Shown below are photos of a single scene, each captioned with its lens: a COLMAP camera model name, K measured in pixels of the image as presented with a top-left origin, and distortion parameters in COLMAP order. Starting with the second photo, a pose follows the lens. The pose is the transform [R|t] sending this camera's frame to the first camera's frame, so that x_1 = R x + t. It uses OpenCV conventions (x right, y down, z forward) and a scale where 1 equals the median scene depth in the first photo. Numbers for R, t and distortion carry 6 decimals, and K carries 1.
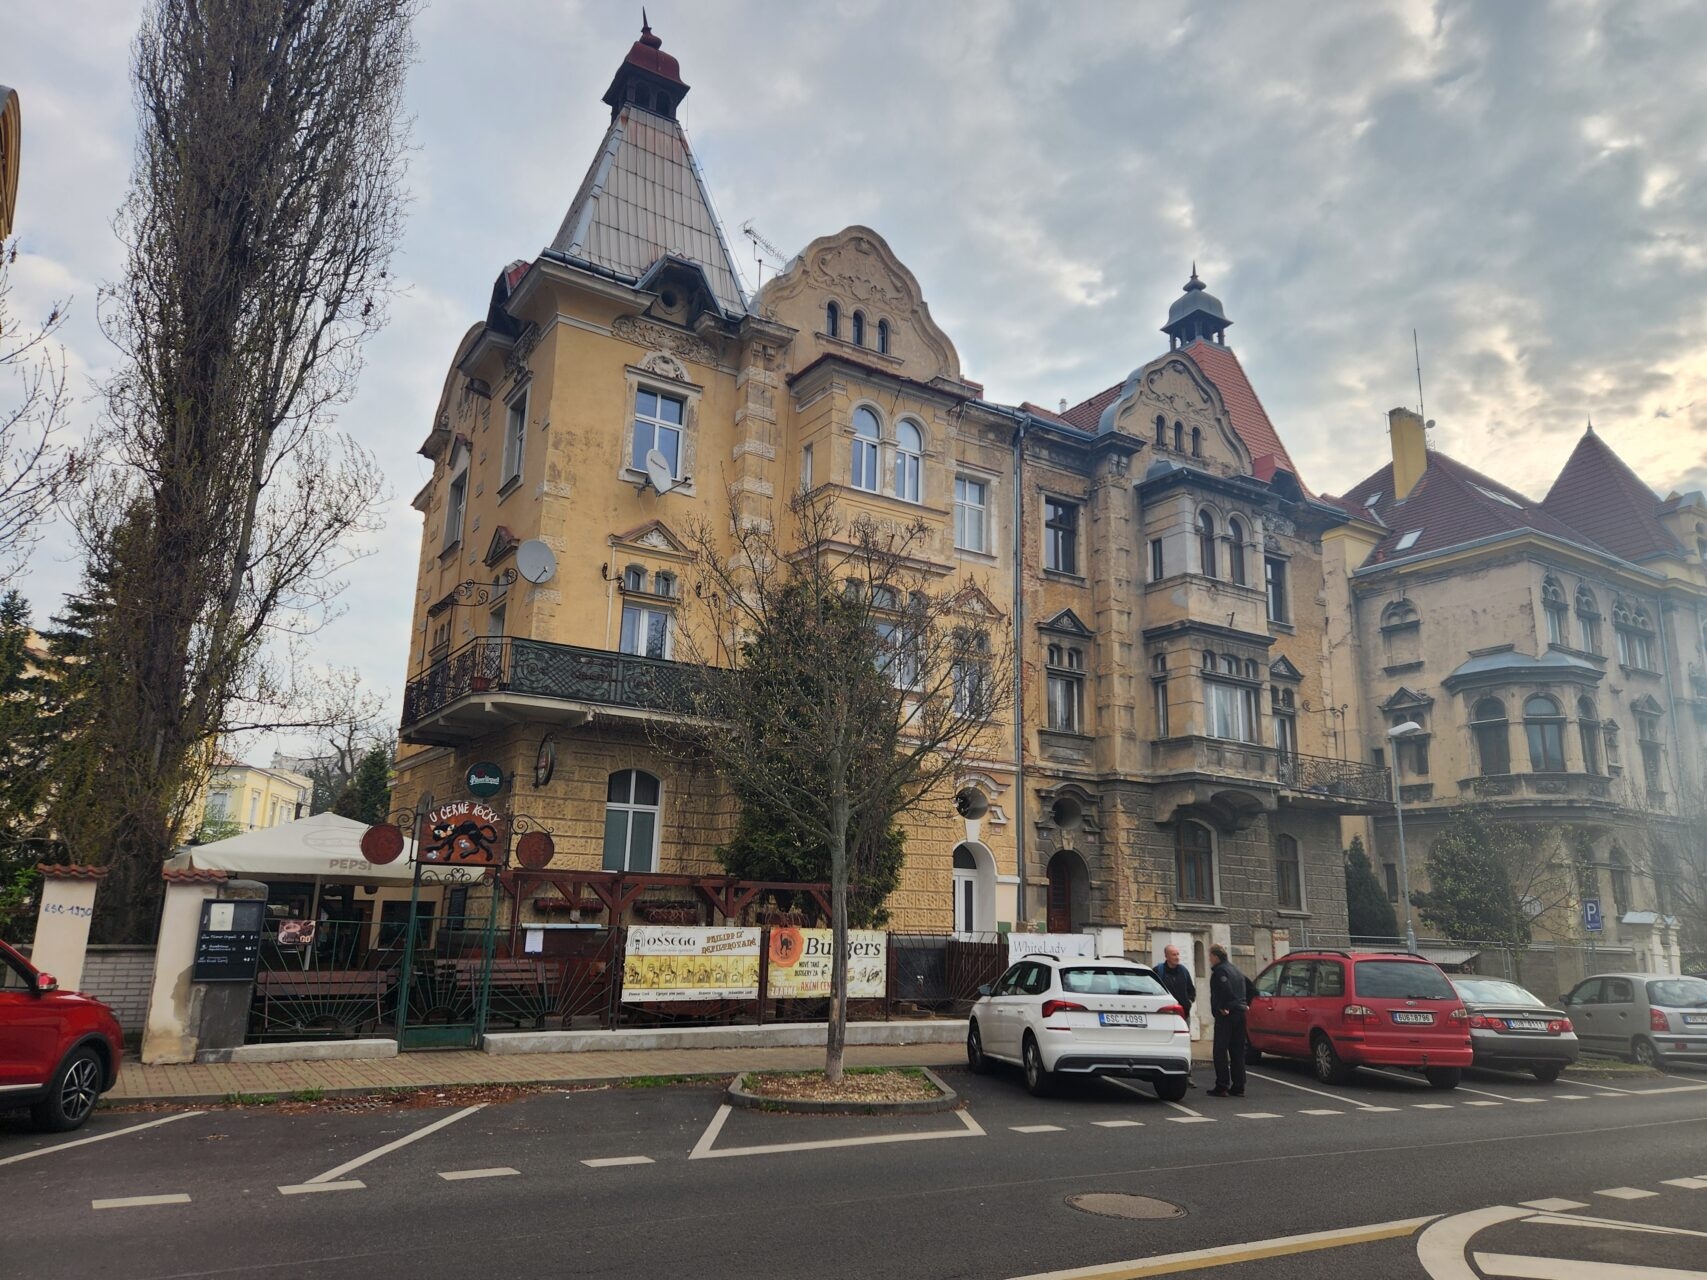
lens RADIAL K [[1120.0, 0, 842.2], [0, 1120.0, 653.0], [0, 0, 1]] dist [0.090869, -0.077679]
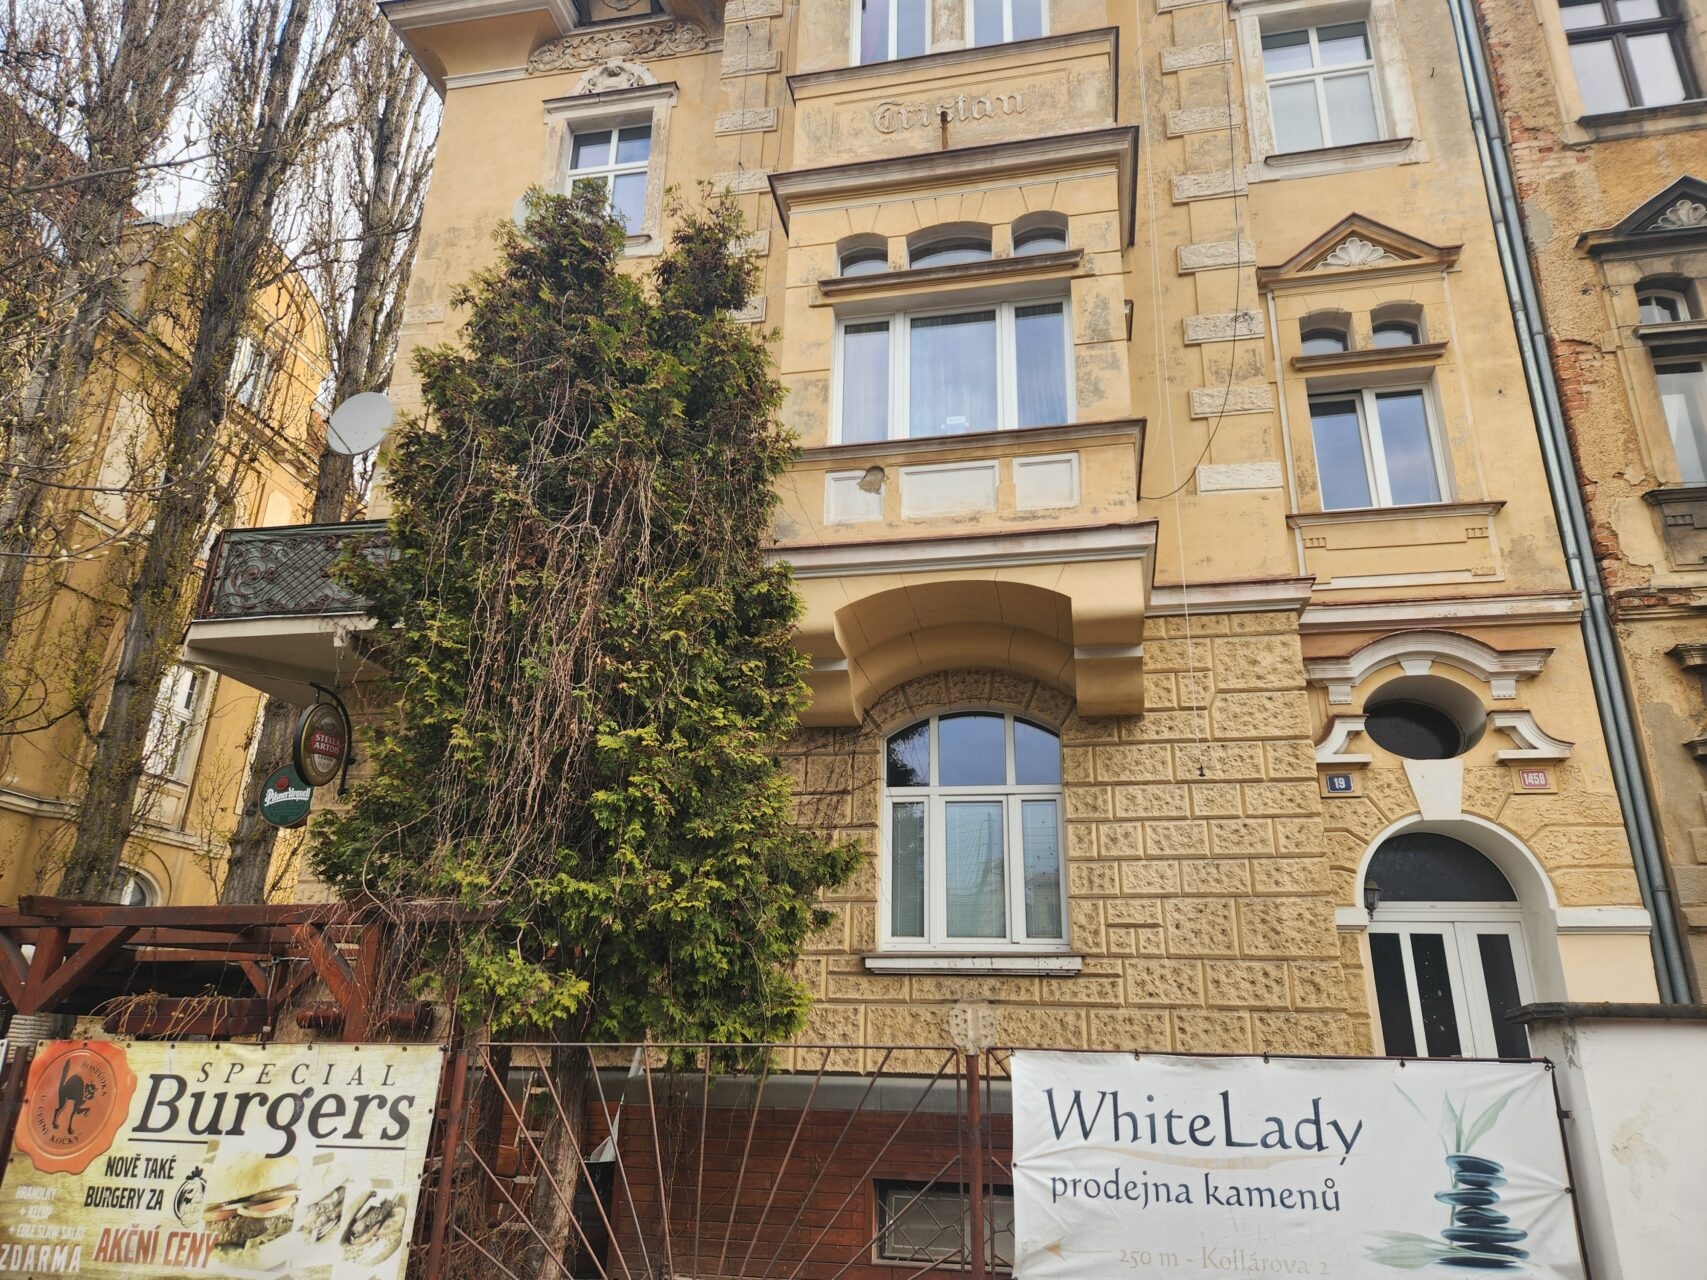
lens RADIAL K [[1120.0, 0, 854.5], [0, 1120.0, 634.7], [0, 0, 1]] dist [0.090869, -0.077679]
pose [[0.734804, -0.251762, -0.629824, 0.255538], [0.154799, 0.966302, -0.205662, 0.180174], [0.660379, 0.053625, 0.749016, 0.690503]]
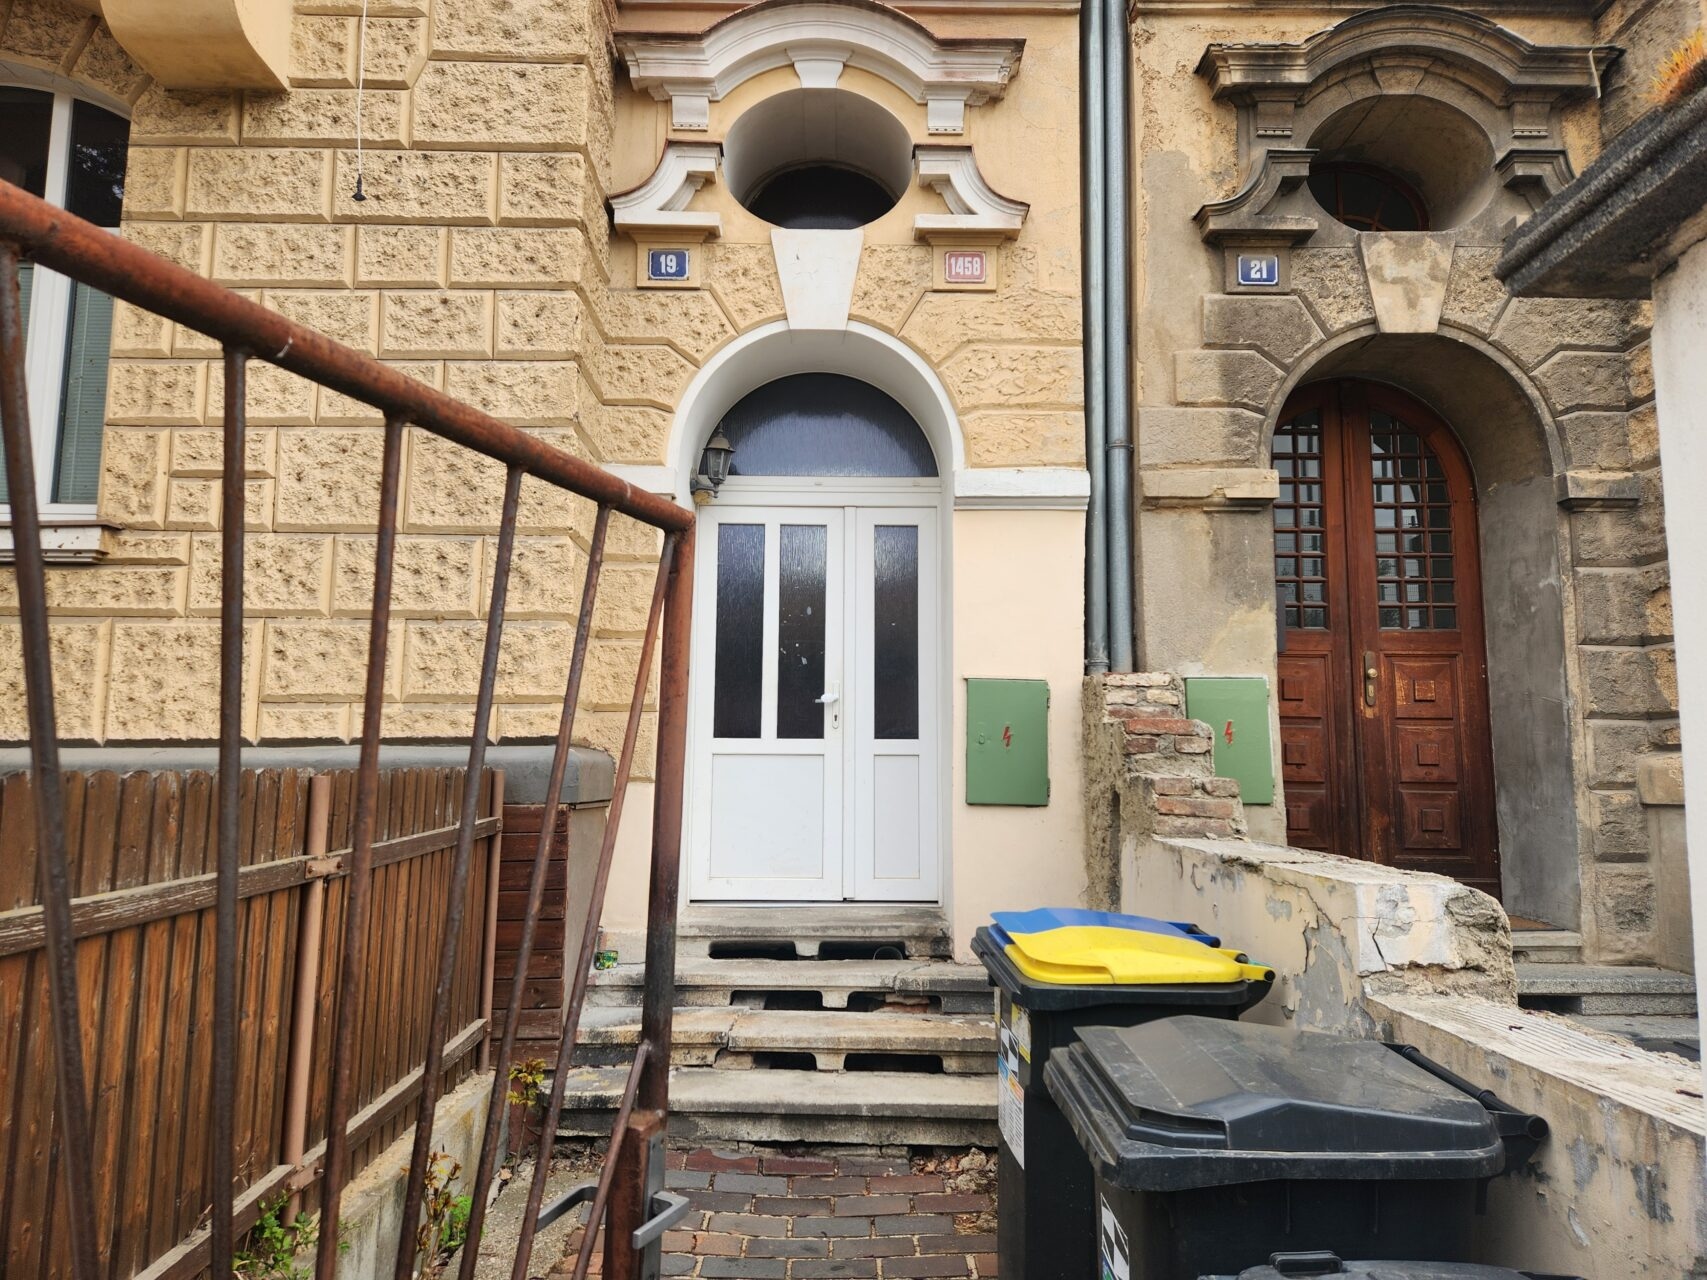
lens RADIAL K [[1120.0, 0, 843.7], [0, 1120.0, 639.5], [0, 0, 1]] dist [0.090869, -0.077679]
pose [[0.854470, -0.084484, -0.512585, 0.260232], [0.136157, 0.988616, 0.064029, 0.245635], [0.501341, -0.124503, 0.856246, 0.930239]]
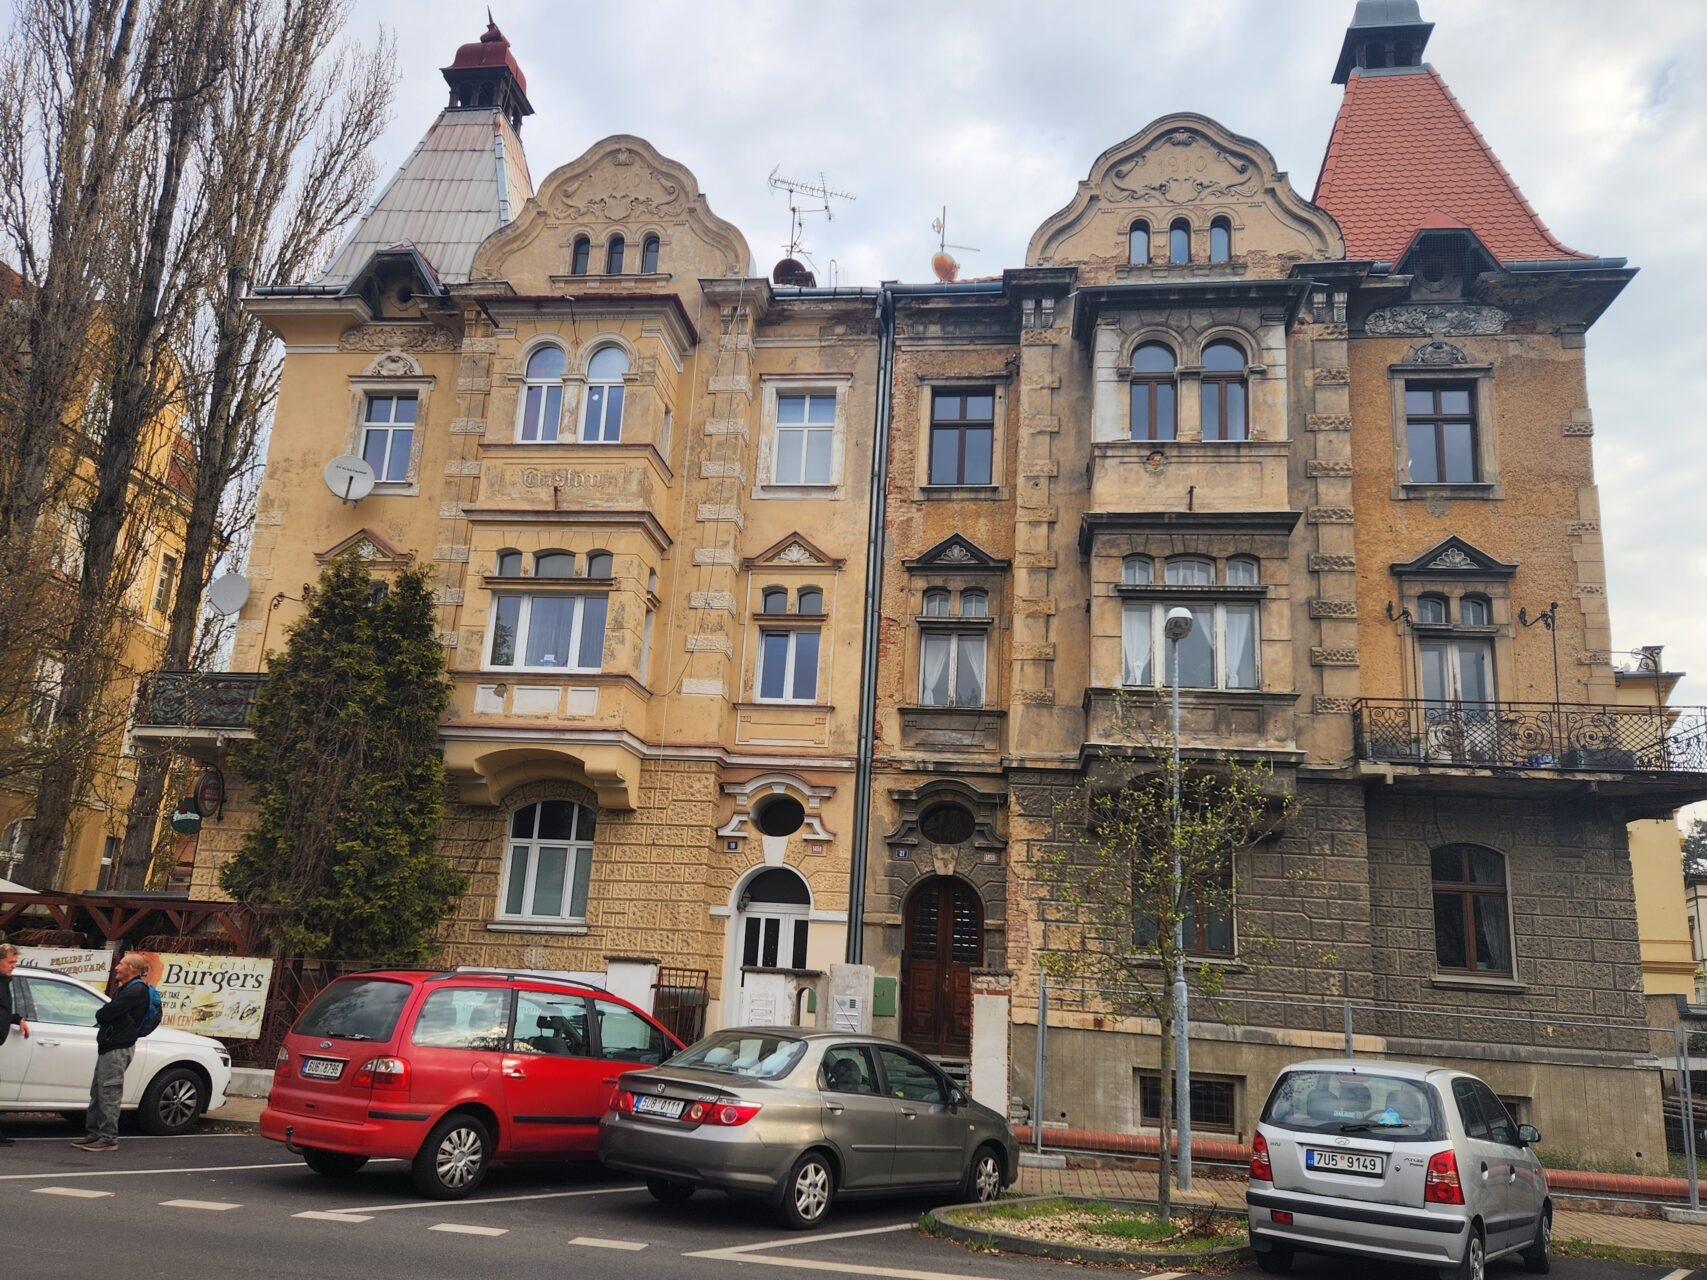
lens RADIAL K [[1240.8, 0, 821.0], [0, 1240.8, 673.8], [0, 0, 1]] dist [0.066608, -0.043164]
pose [[0.780274, -0.138635, -0.609879, 0.759250], [0.109908, 0.990343, -0.084505, 0.131614], [0.615705, -0.001093, 0.787976, 0.425411]]
